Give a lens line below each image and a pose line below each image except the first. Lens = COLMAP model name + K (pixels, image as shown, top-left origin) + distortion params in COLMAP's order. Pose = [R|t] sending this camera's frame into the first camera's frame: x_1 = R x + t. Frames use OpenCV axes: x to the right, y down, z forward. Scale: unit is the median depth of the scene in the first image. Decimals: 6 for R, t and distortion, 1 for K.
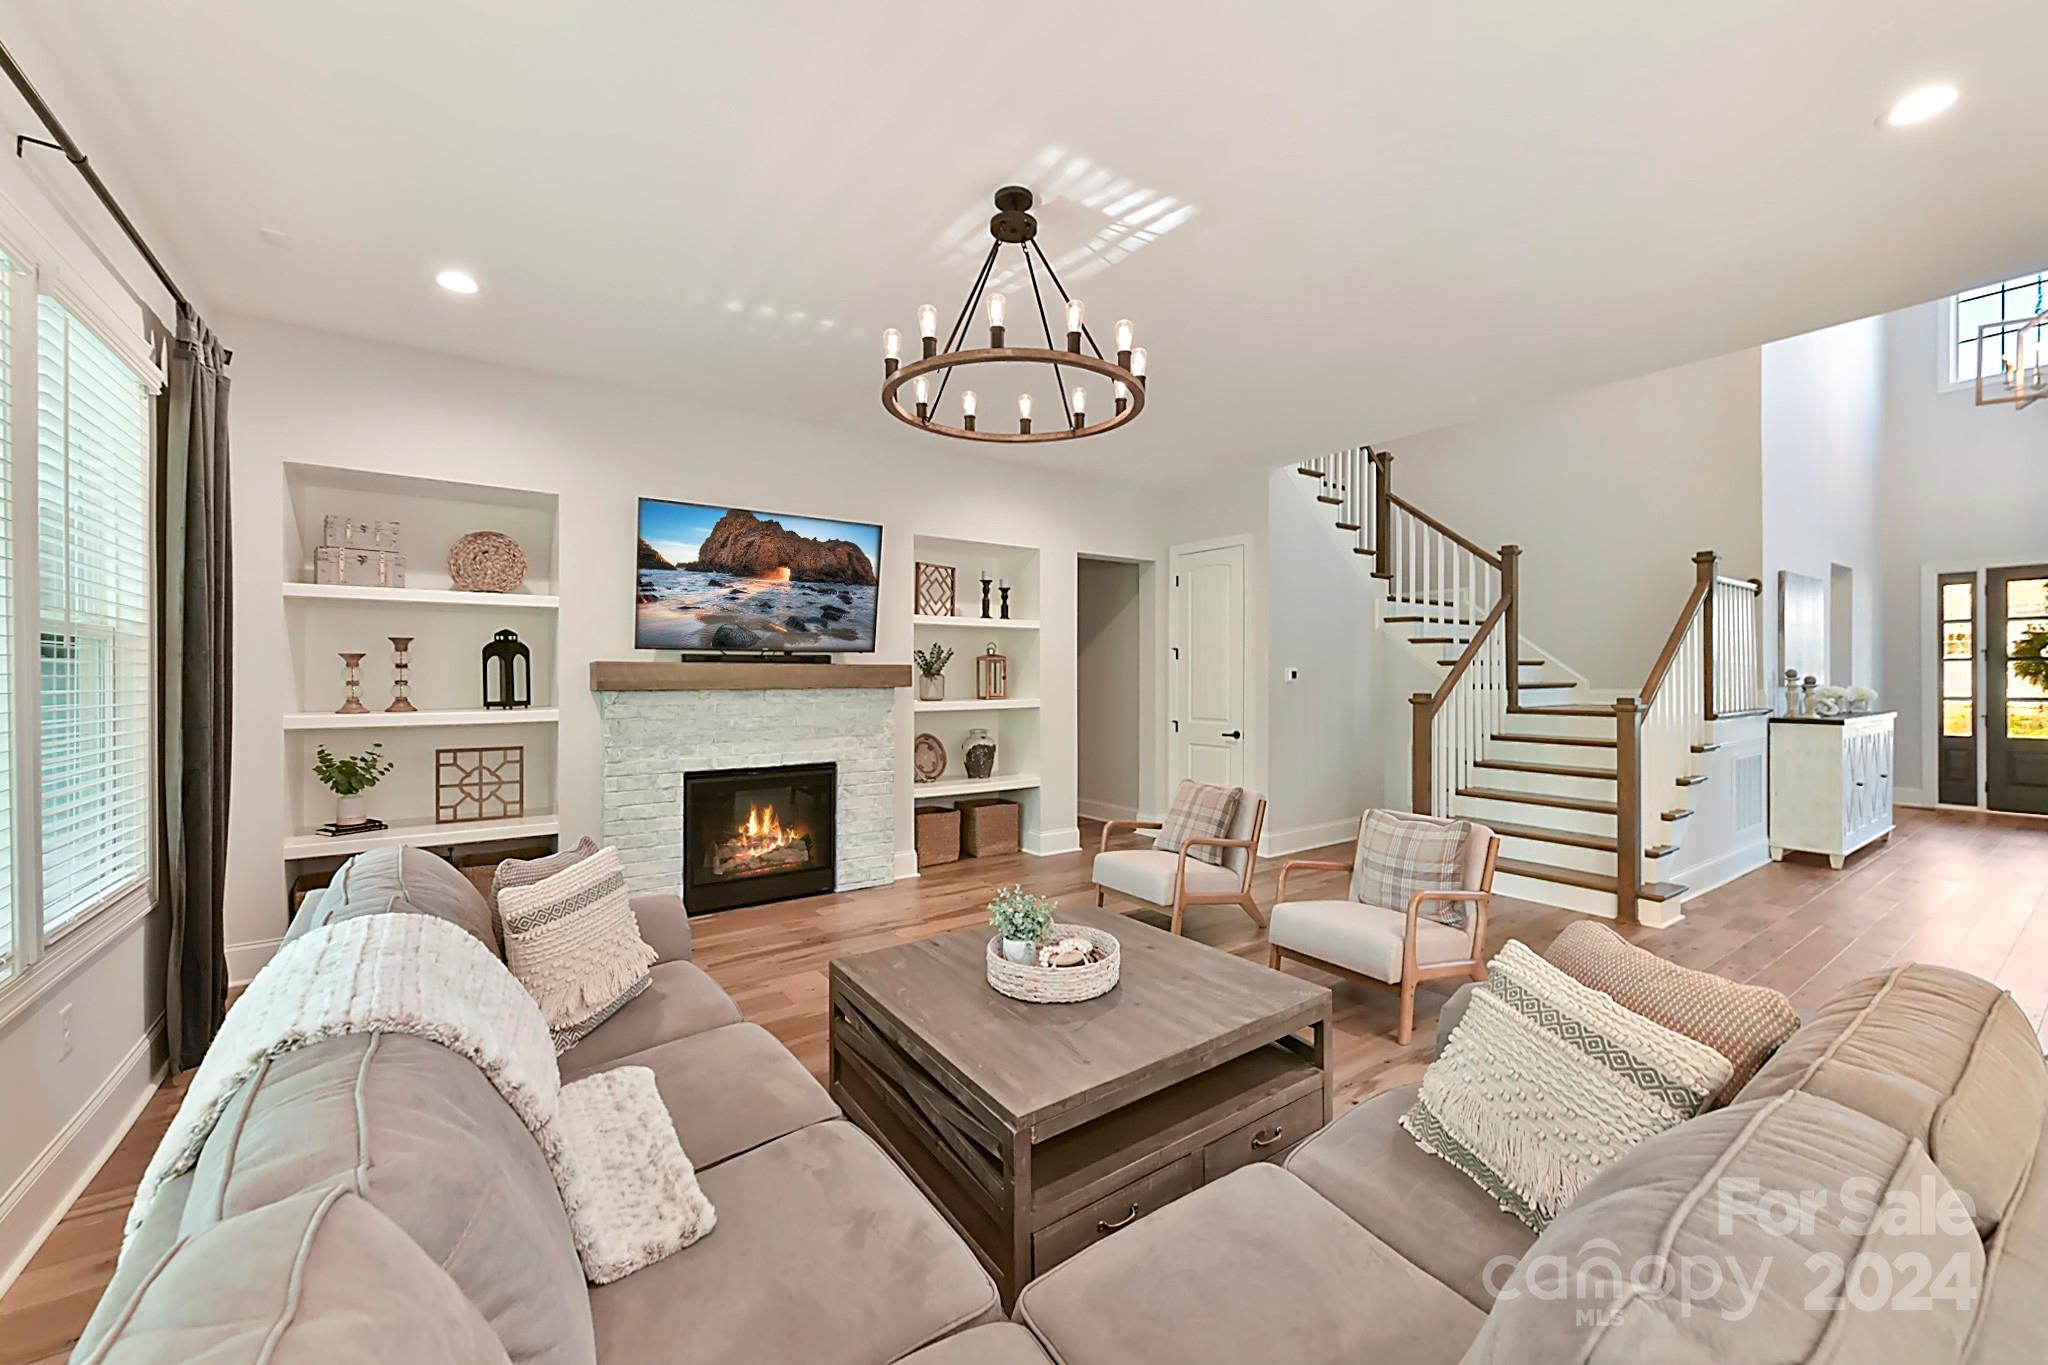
lens RADIAL K [[815.6, 0, 1027.9], [0, 815.6, 676.5], [0, 0, 1]] dist [0.003313, -0.001031]
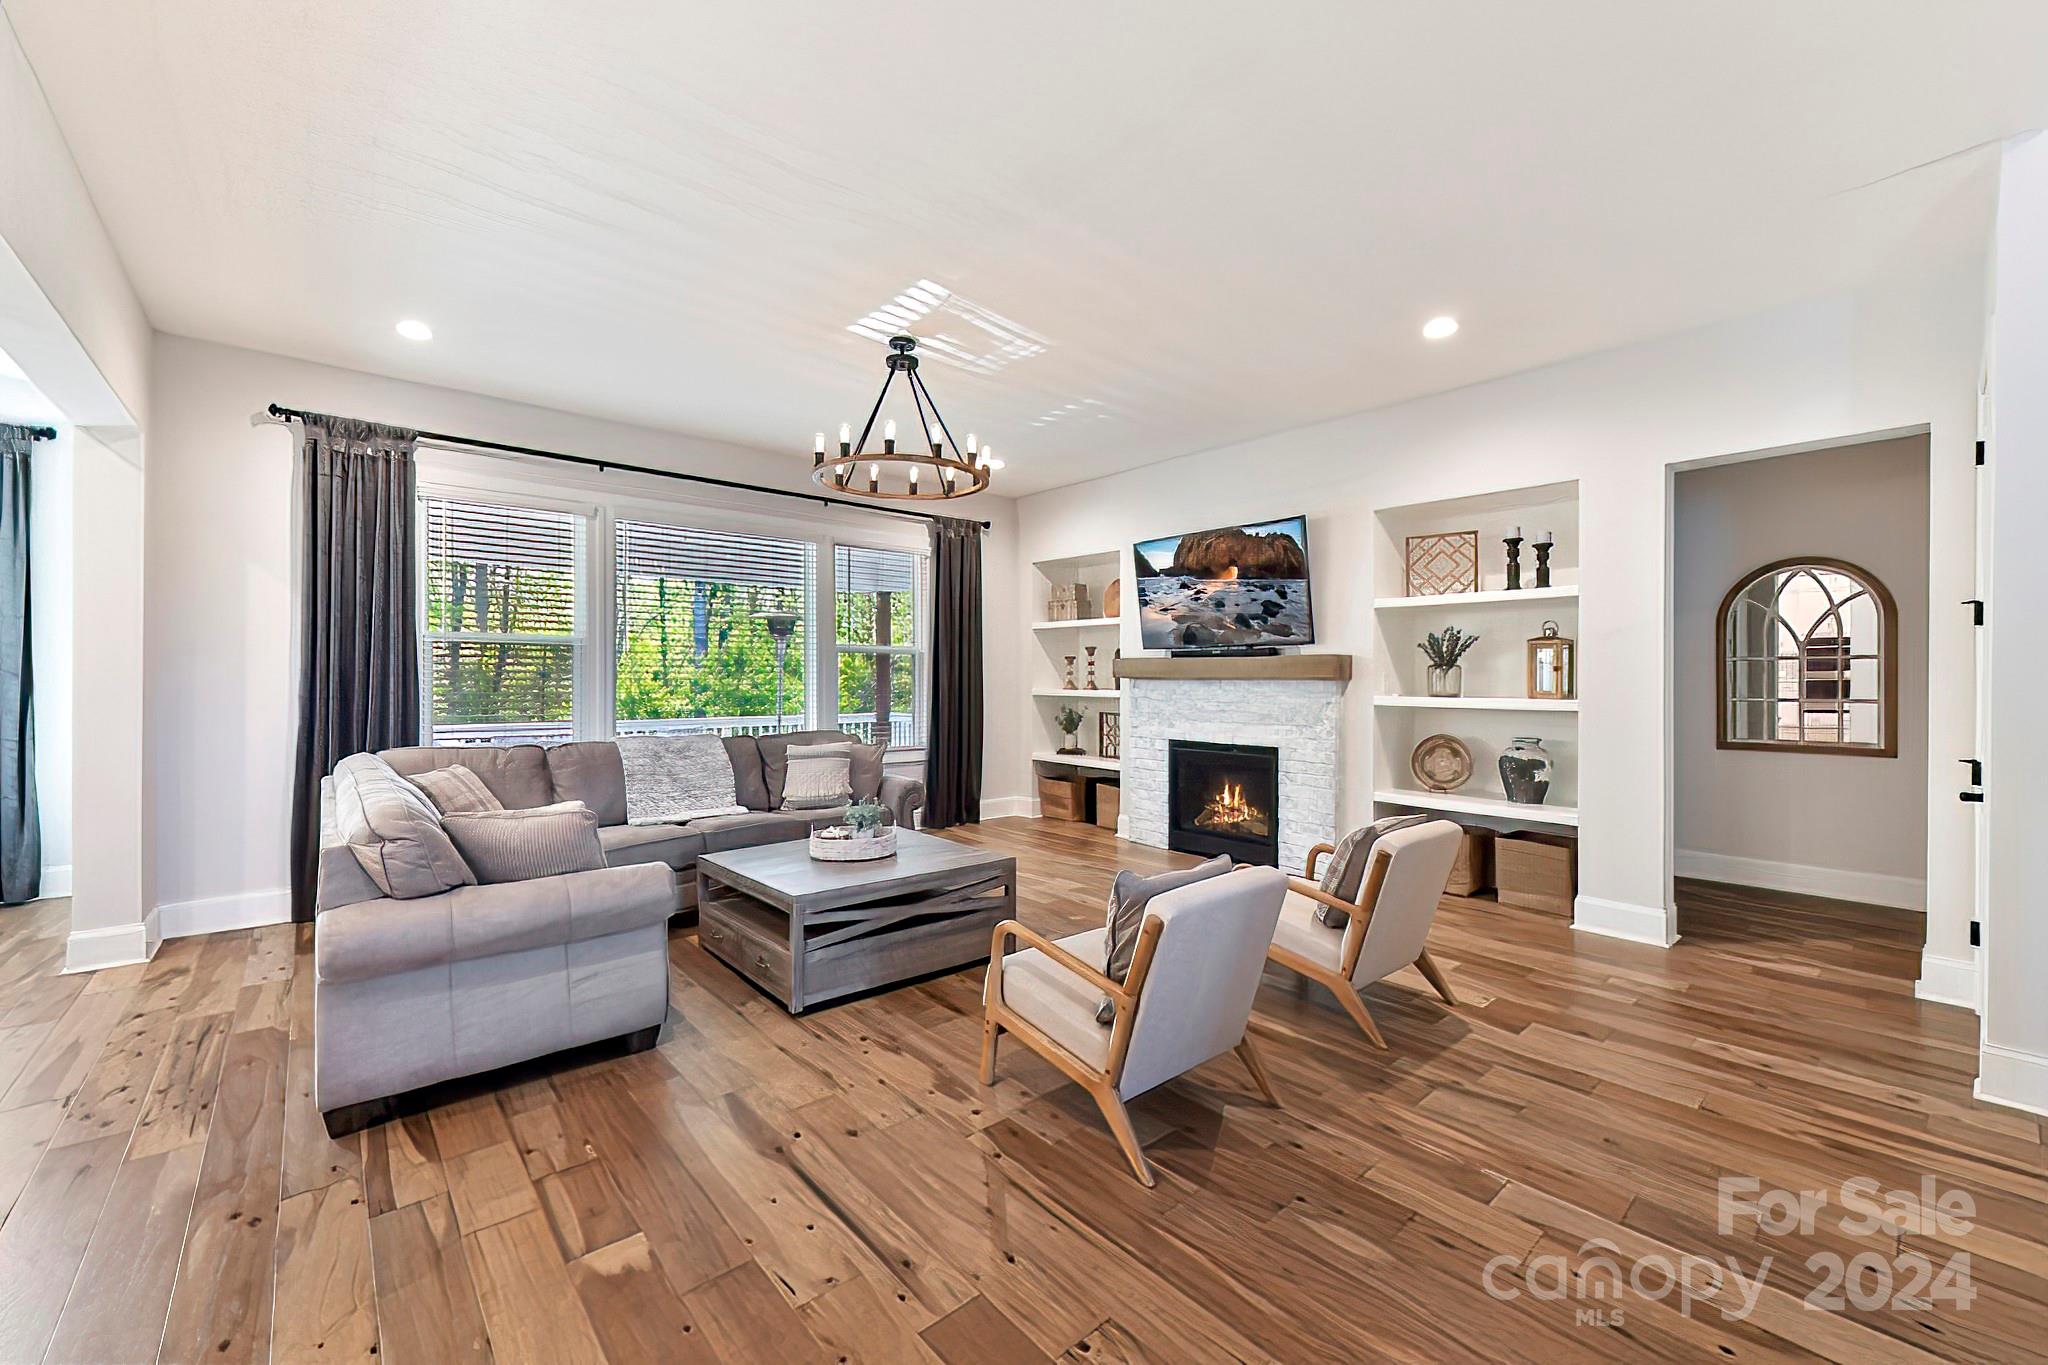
lens RADIAL K [[815.6, 0, 1026.2], [0, 815.6, 677.6], [0, 0, 1]] dist [0.003313, -0.001031]
pose [[0.095038, 0.002014, -0.995472, 0.649705], [-0.002932, 0.999994, 0.001744, 0.009895], [0.995469, 0.002753, 0.095044, 0.474401]]
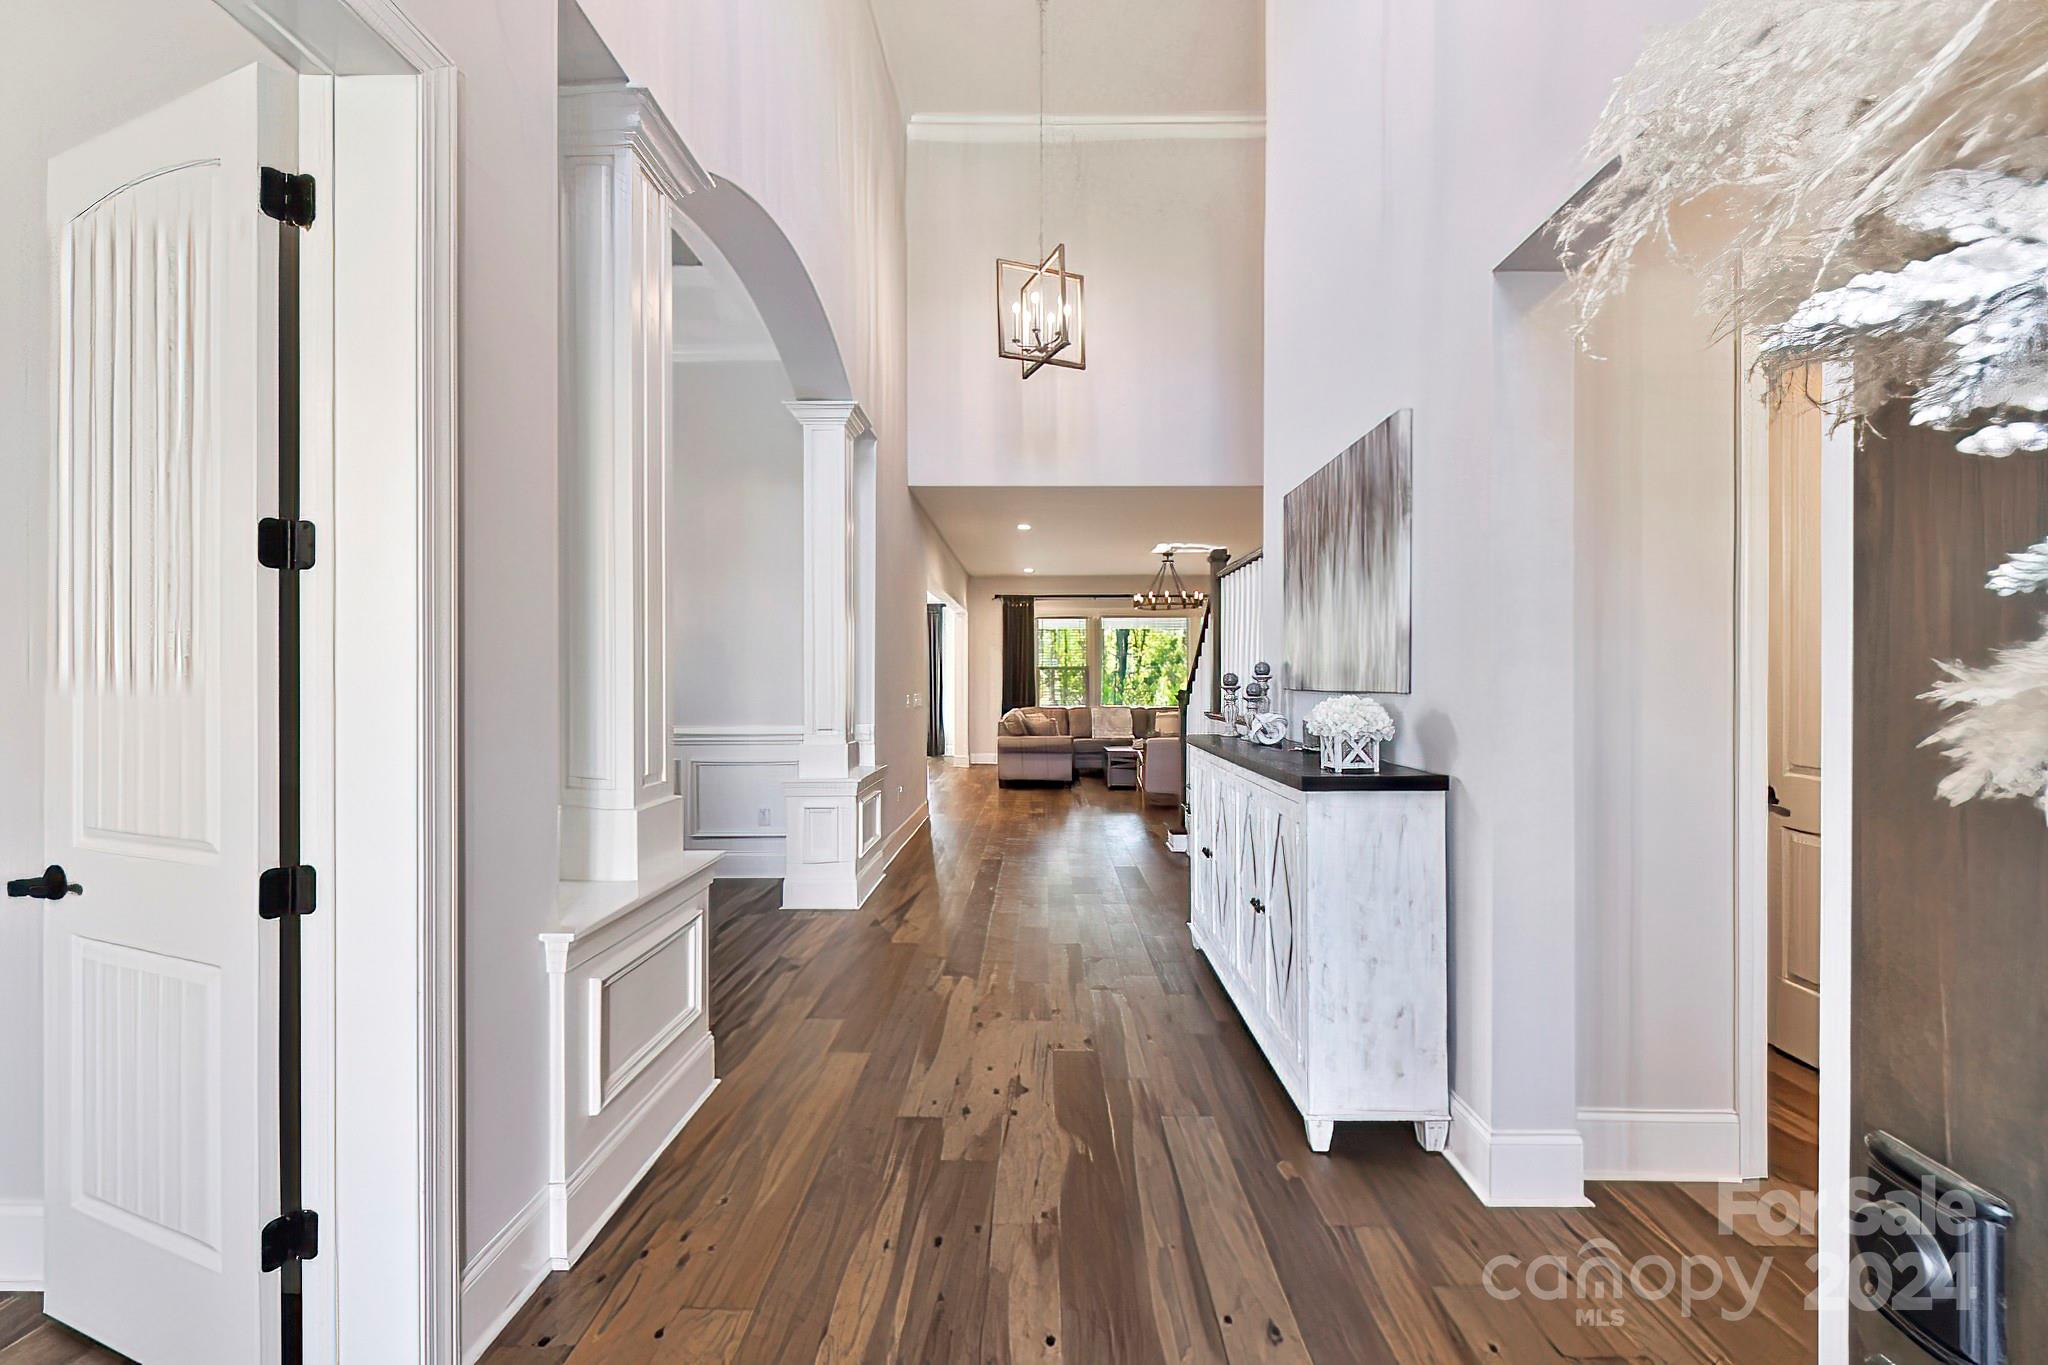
lens RADIAL K [[815.6, 0, 1026.8], [0, 815.6, 683.6], [0, 0, 1]] dist [0.003313, -0.001031]
pose [[-0.596605, 0.003521, -0.802527, 1.398169], [0.005313, 0.999986, 0.000438, 0.008224], [0.802517, -0.004002, -0.596615, 1.104354]]
